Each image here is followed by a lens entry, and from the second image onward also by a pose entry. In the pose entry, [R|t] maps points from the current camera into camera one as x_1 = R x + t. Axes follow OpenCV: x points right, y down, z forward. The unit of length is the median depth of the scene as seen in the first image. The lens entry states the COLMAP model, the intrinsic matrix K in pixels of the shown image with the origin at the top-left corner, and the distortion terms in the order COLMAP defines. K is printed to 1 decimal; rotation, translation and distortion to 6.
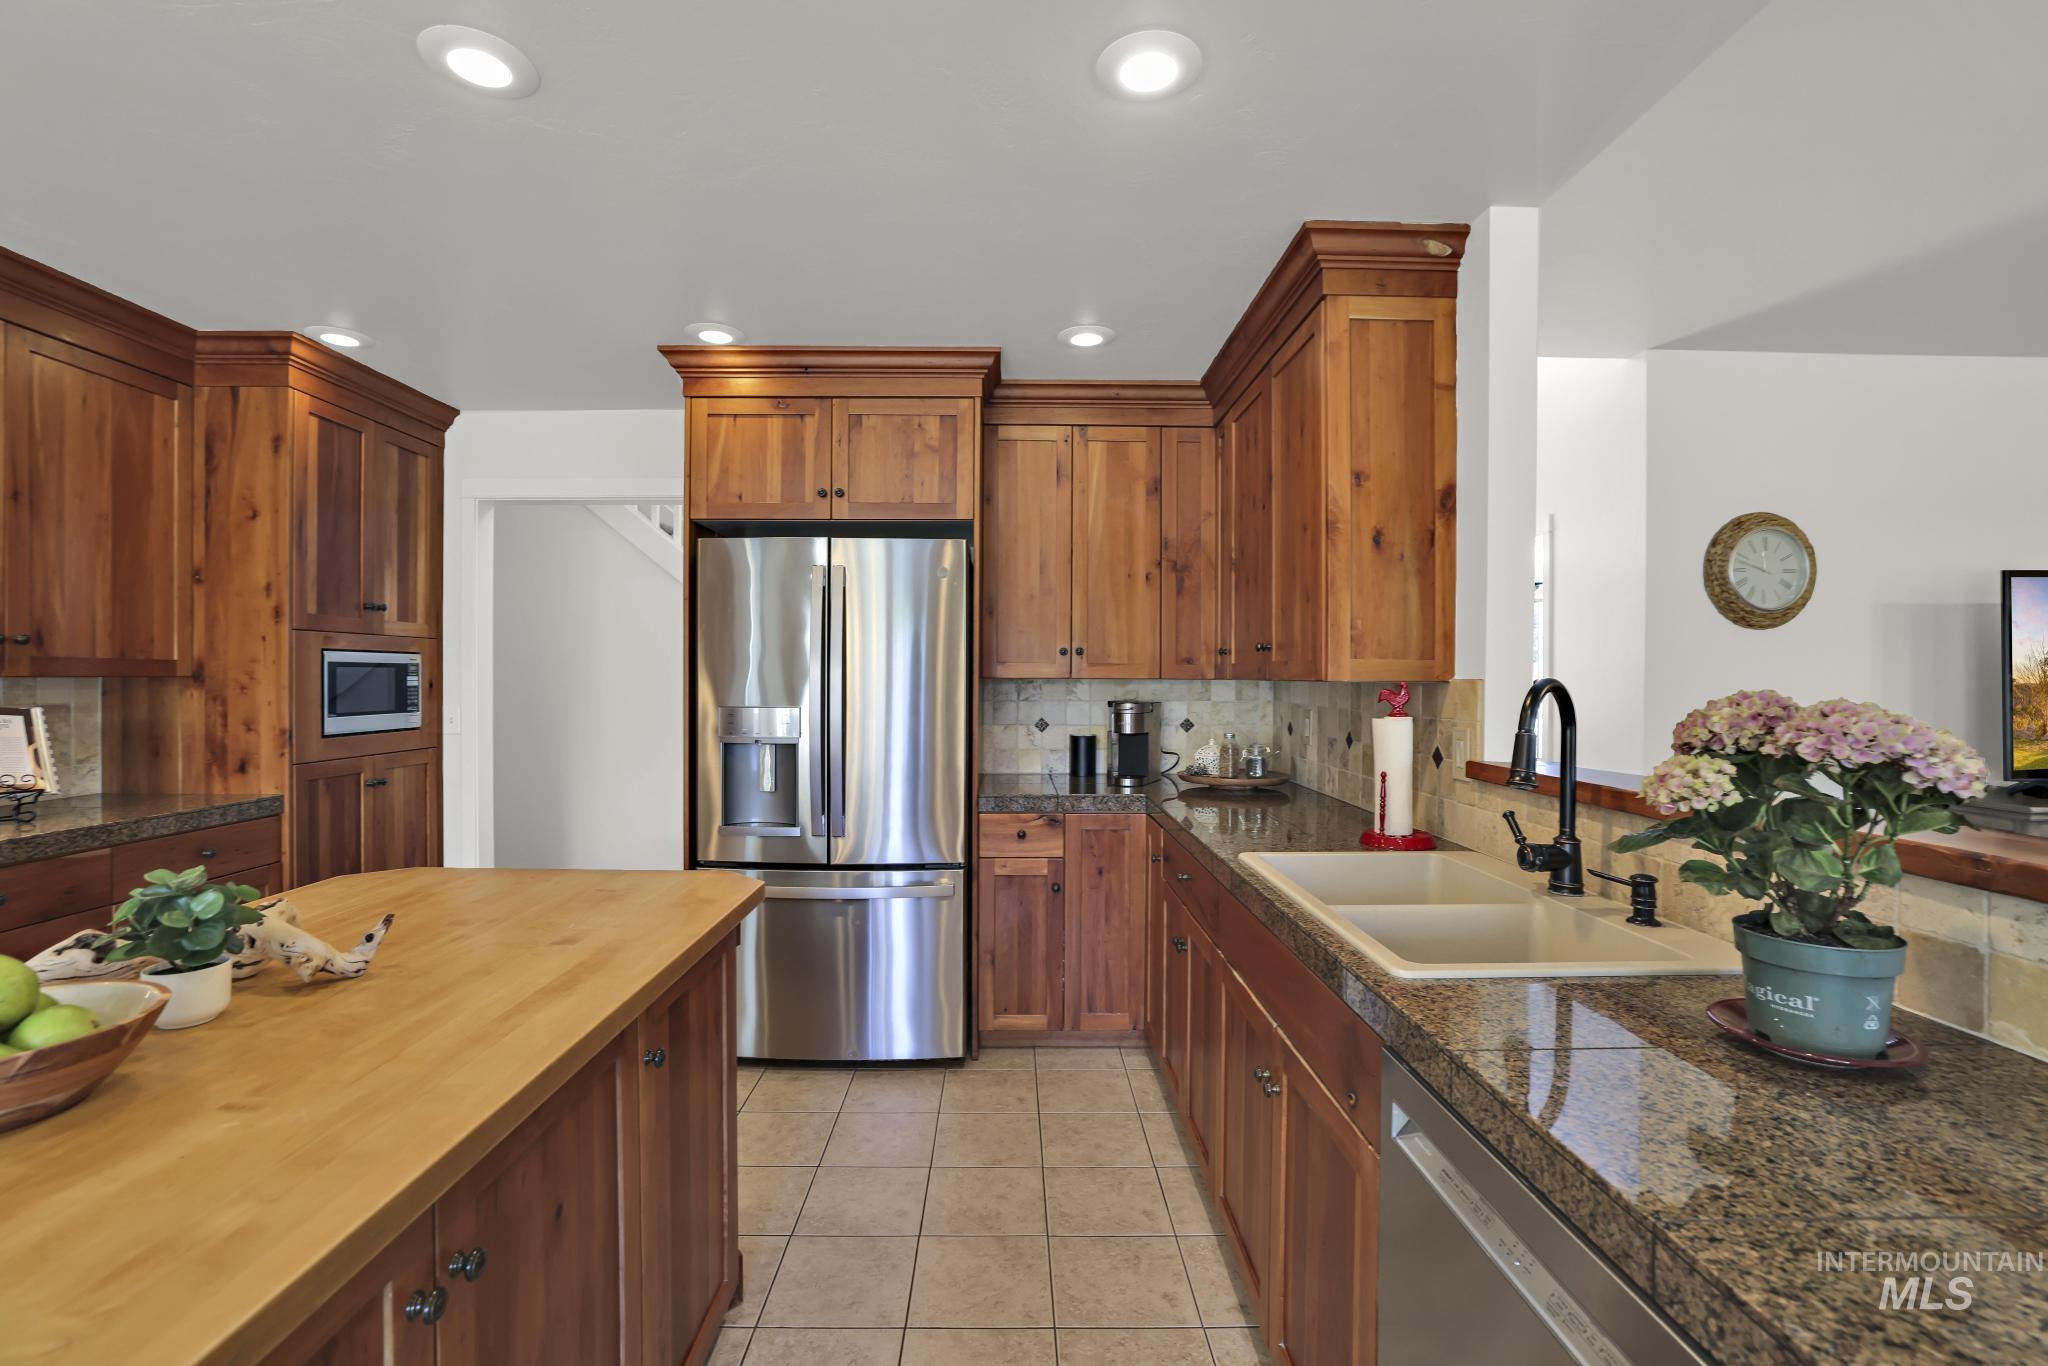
lens RADIAL K [[898.5, 0, 1017.9], [0, 898.5, 681.8], [0, 0, 1]] dist [-0.045258, 0.014115]
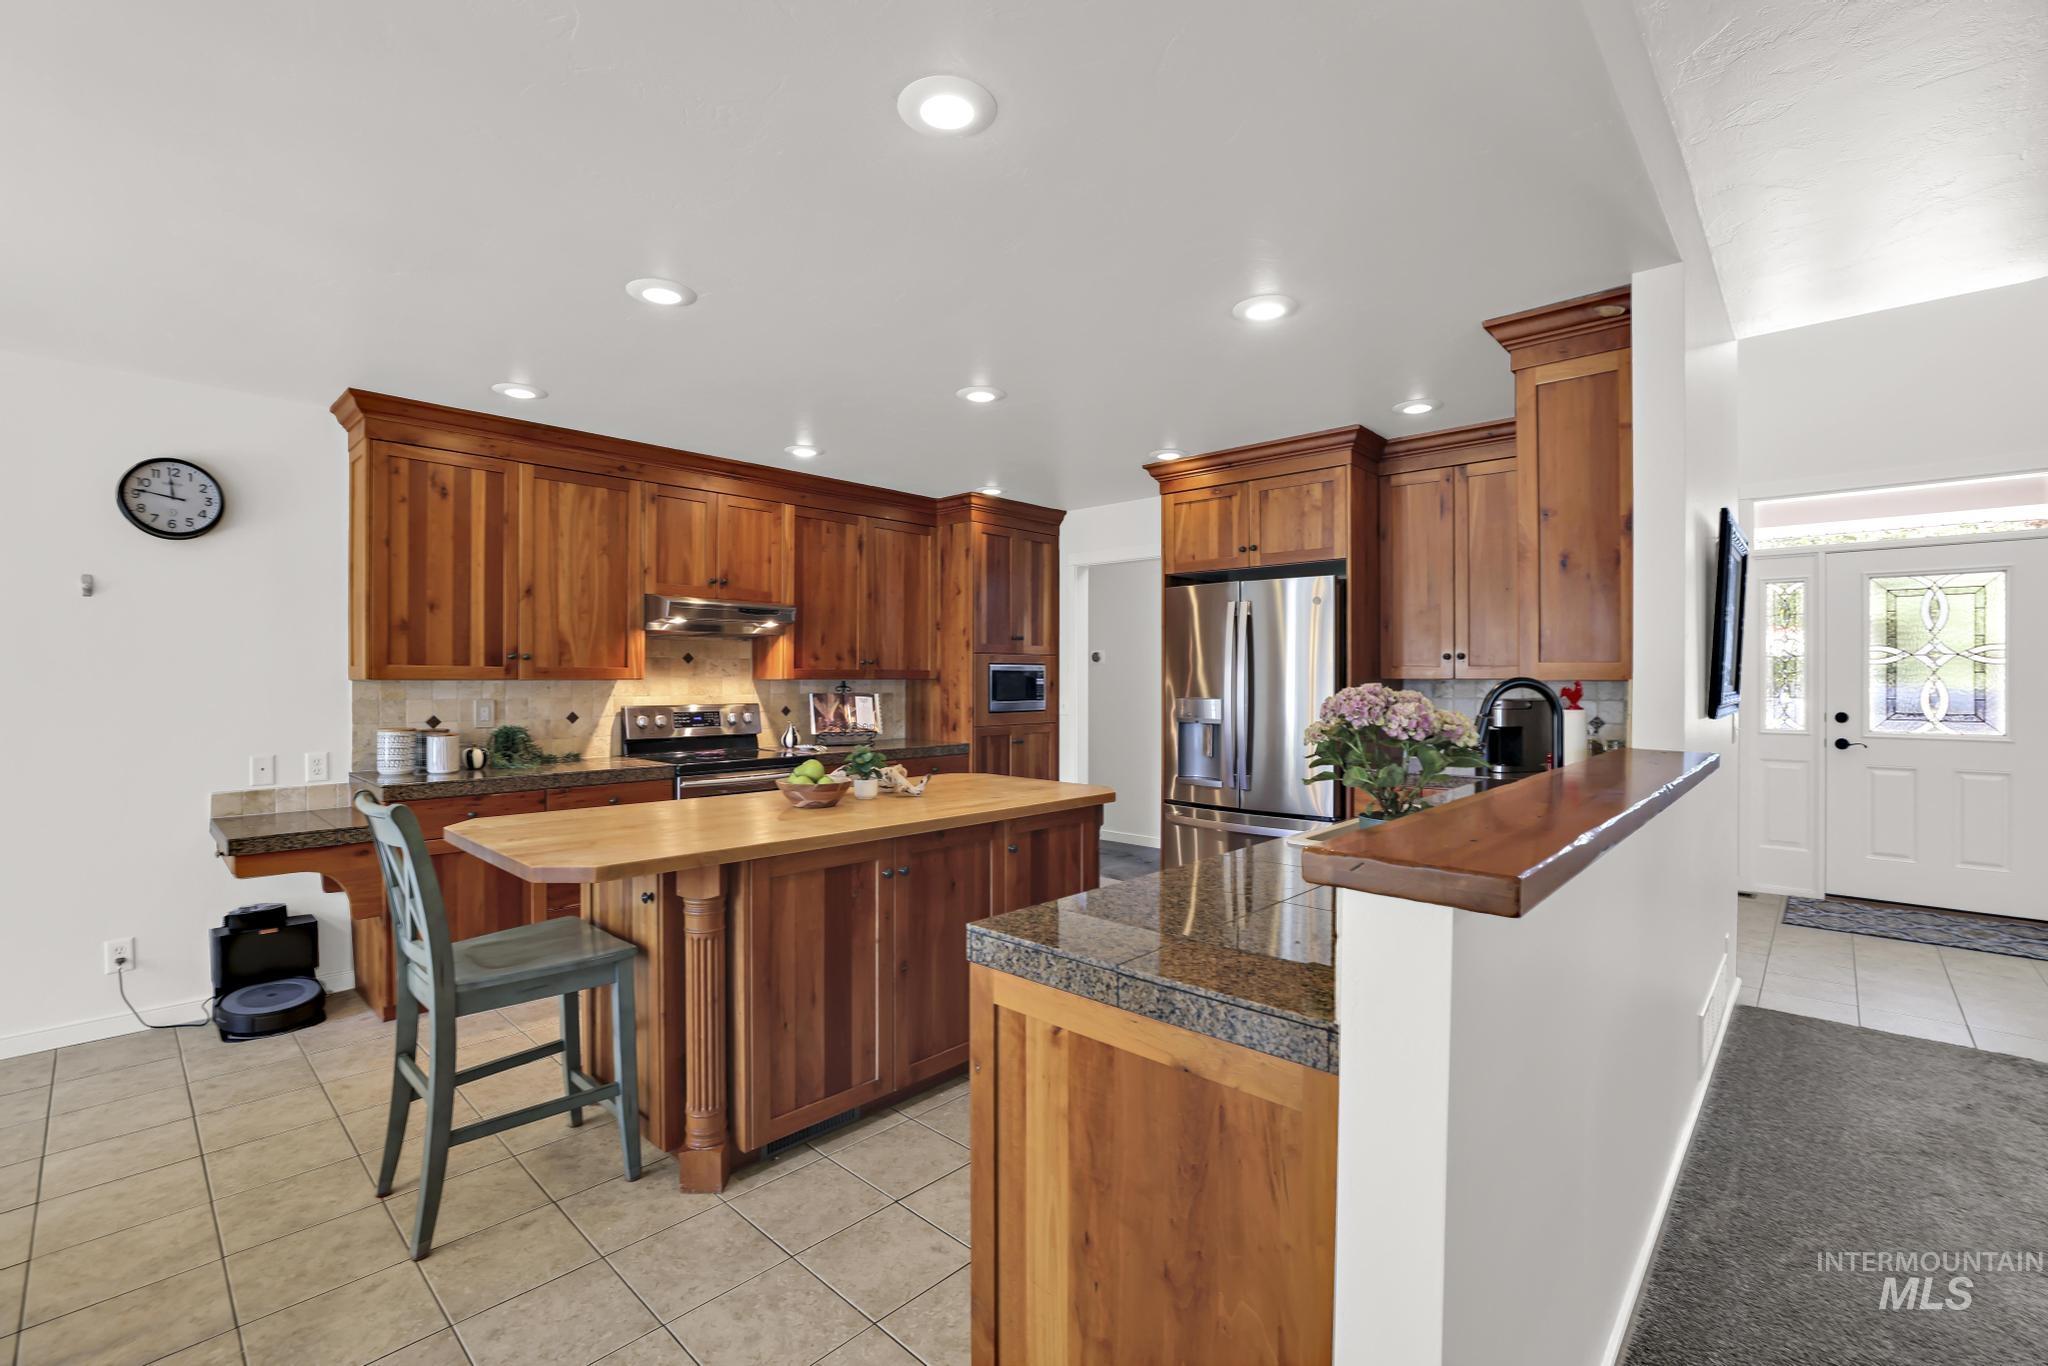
lens RADIAL K [[898.5, 0, 1017.5], [0, 898.5, 674.9], [0, 0, 1]] dist [-0.045258, 0.014115]
pose [[0.721144, -0.005211, -0.692766, 0.535258], [-0.002145, 0.999950, -0.009754, 0.004047], [0.692782, 0.008520, 0.721097, -0.286951]]
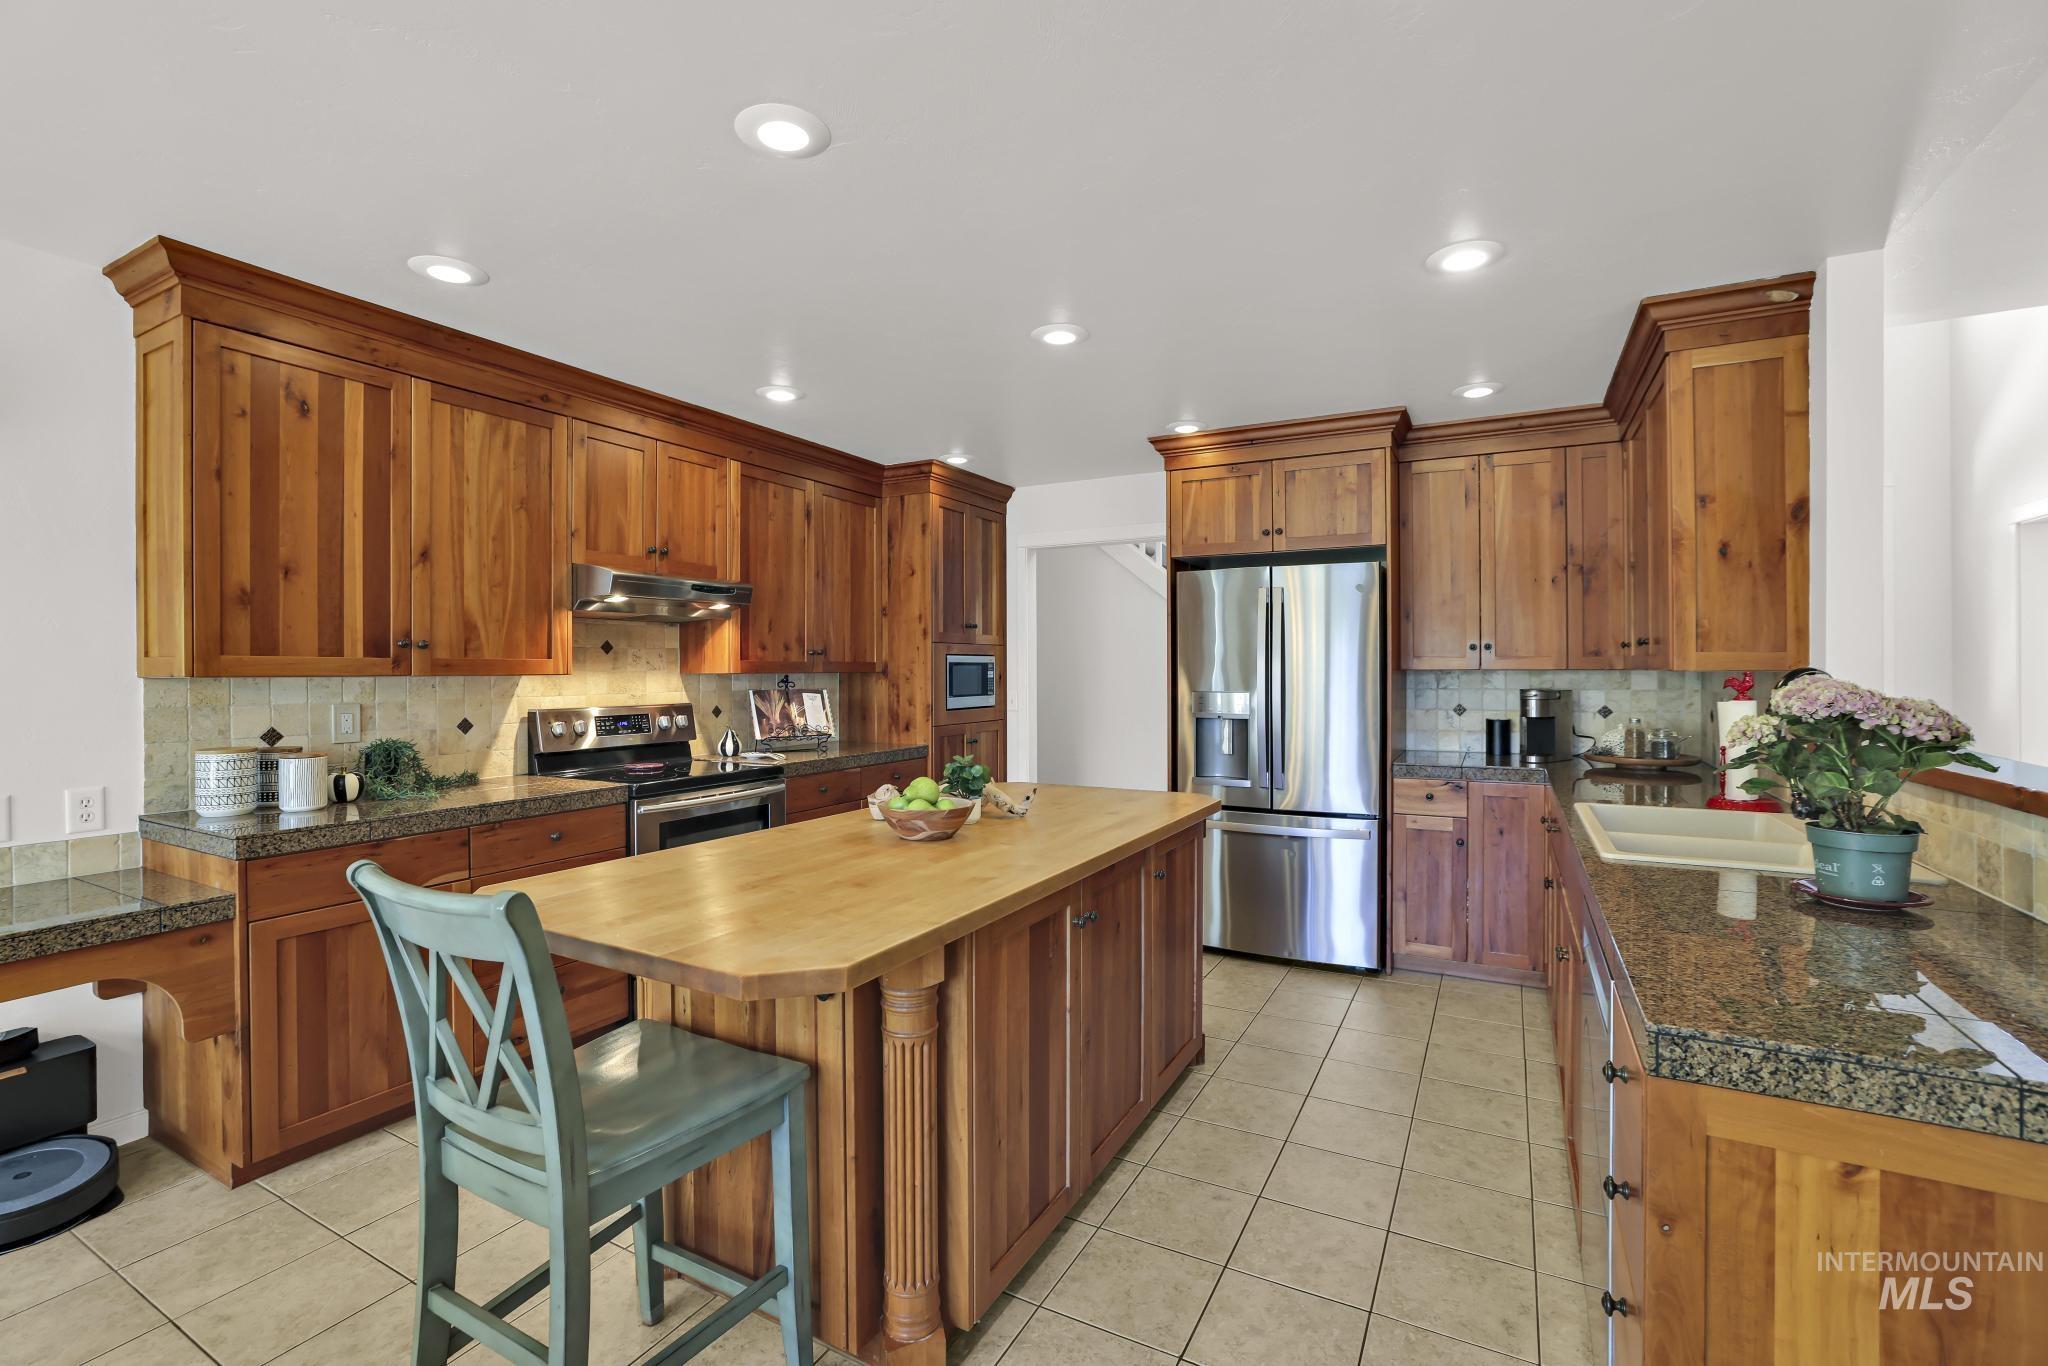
lens RADIAL K [[898.5, 0, 1023.7], [0, 898.5, 669.9], [0, 0, 1]] dist [-0.045258, 0.014115]
pose [[0.874131, -0.006532, -0.485646, 0.119082], [0.003841, 0.999971, -0.006537, 0.002093], [0.485675, 0.003849, 0.874131, -0.361544]]
